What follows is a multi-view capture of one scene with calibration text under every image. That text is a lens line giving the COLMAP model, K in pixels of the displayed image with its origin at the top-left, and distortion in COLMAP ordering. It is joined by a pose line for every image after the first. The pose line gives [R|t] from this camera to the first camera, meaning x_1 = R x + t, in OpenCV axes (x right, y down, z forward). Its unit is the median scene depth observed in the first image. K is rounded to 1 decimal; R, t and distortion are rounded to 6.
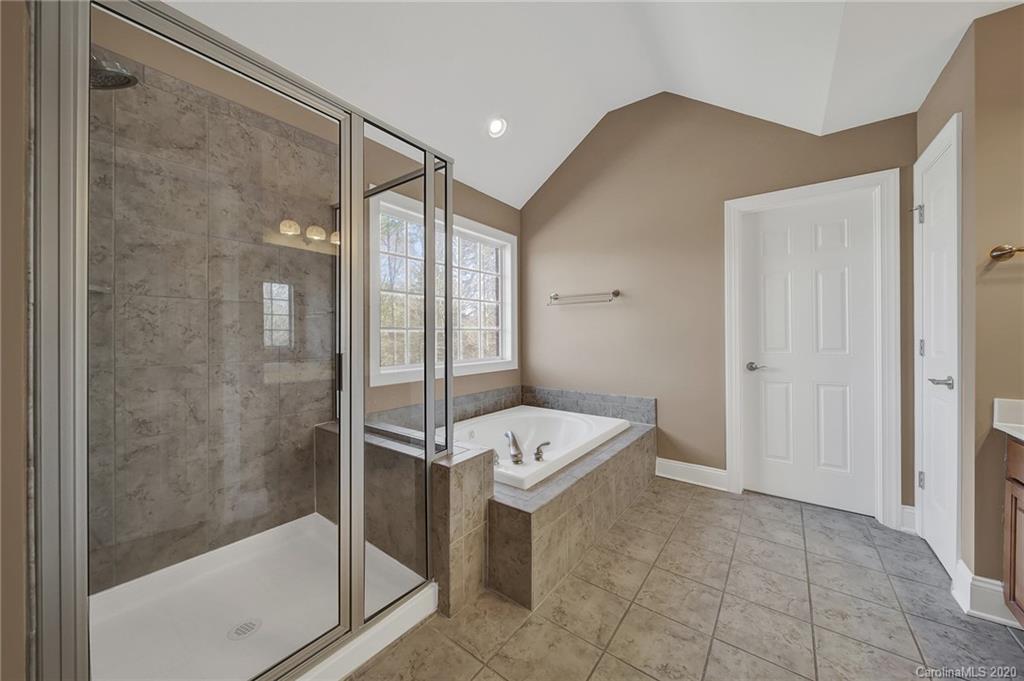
lens RADIAL K [[367.3, 0, 510.2], [0, 367.3, 333.9], [0, 0, 1]] dist [0.000408, -0.000007]
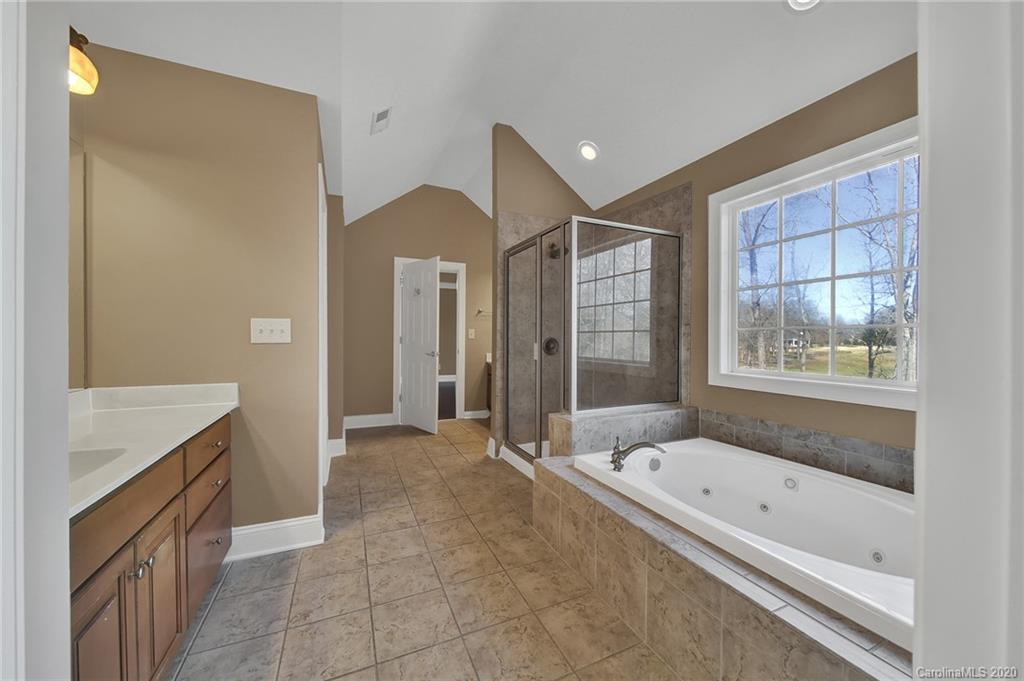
lens RADIAL K [[367.3, 0, 510.2], [0, 367.3, 342.0], [0, 0, 1]] dist [0.000408, -0.000007]
pose [[-0.482679, 0.005971, -0.875777, 1.234160], [-0.005734, 0.999934, 0.009978, 0.014638], [0.875778, 0.009838, -0.482613, 1.463586]]
